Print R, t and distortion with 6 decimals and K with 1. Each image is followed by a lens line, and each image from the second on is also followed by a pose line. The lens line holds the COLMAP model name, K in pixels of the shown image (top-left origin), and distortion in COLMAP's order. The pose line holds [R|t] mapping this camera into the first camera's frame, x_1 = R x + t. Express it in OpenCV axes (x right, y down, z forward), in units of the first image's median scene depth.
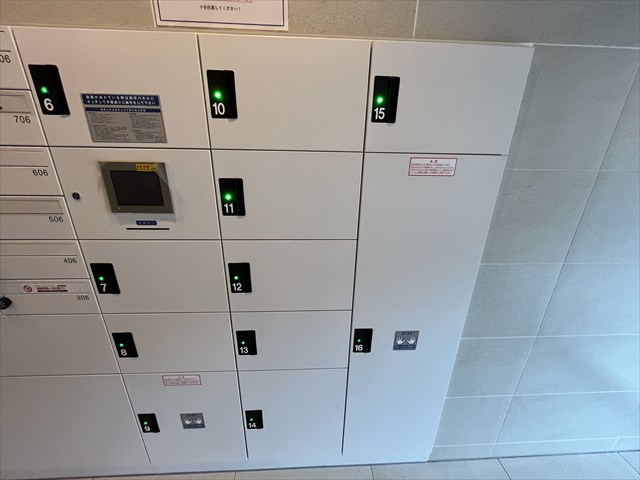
lens RADIAL K [[262.1, 0, 318.0], [0, 262.1, 241.4], [0, 0, 1]] dist [-0.001055, -0.000763]
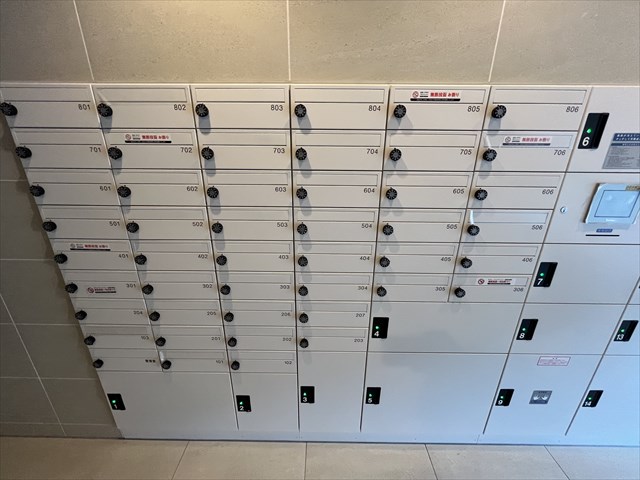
lens RADIAL K [[262.1, 0, 318.0], [0, 262.1, 241.4], [0, 0, 1]] dist [-0.001055, -0.000763]
pose [[0.997980, 0.010663, -0.062622, -1.948736], [-0.011191, 0.999905, -0.008089, 0.006417], [0.062530, 0.008774, 0.998005, -0.338180]]
